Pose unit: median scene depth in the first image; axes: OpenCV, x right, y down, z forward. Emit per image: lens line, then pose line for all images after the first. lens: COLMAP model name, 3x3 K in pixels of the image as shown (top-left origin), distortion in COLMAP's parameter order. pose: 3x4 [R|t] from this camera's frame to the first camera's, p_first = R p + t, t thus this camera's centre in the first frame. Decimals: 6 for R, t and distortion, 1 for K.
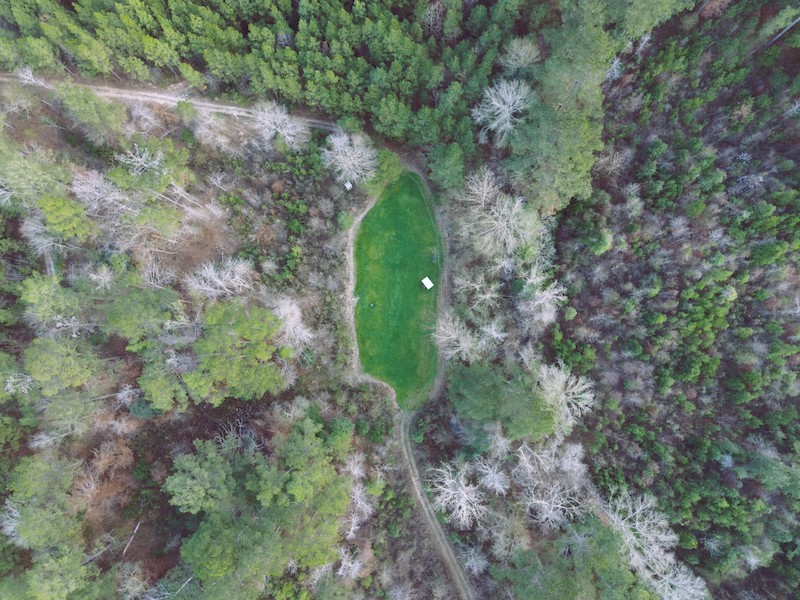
lens RADIAL K [[567.7, 0, 399.8], [0, 567.7, 299.1], [0, 0, 1]] dist [0.001957, 0.000300]
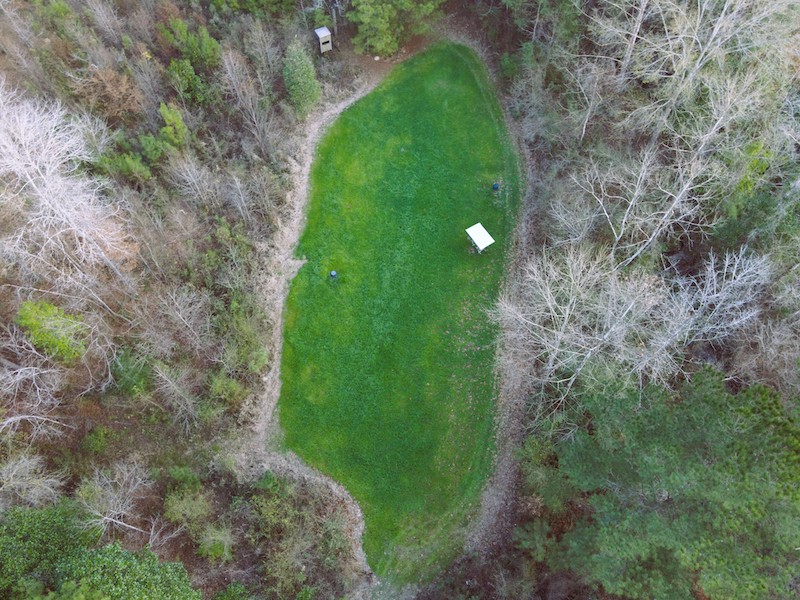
lens RADIAL K [[567.7, 0, 400.5], [0, 567.7, 302.0], [0, 0, 1]] dist [0.001957, 0.000300]
pose [[0.992511, 0.122134, 0.002477, -0.002561], [-0.114249, 0.935233, -0.335091, 0.153811], [-0.043242, 0.332298, 0.942183, 0.631372]]
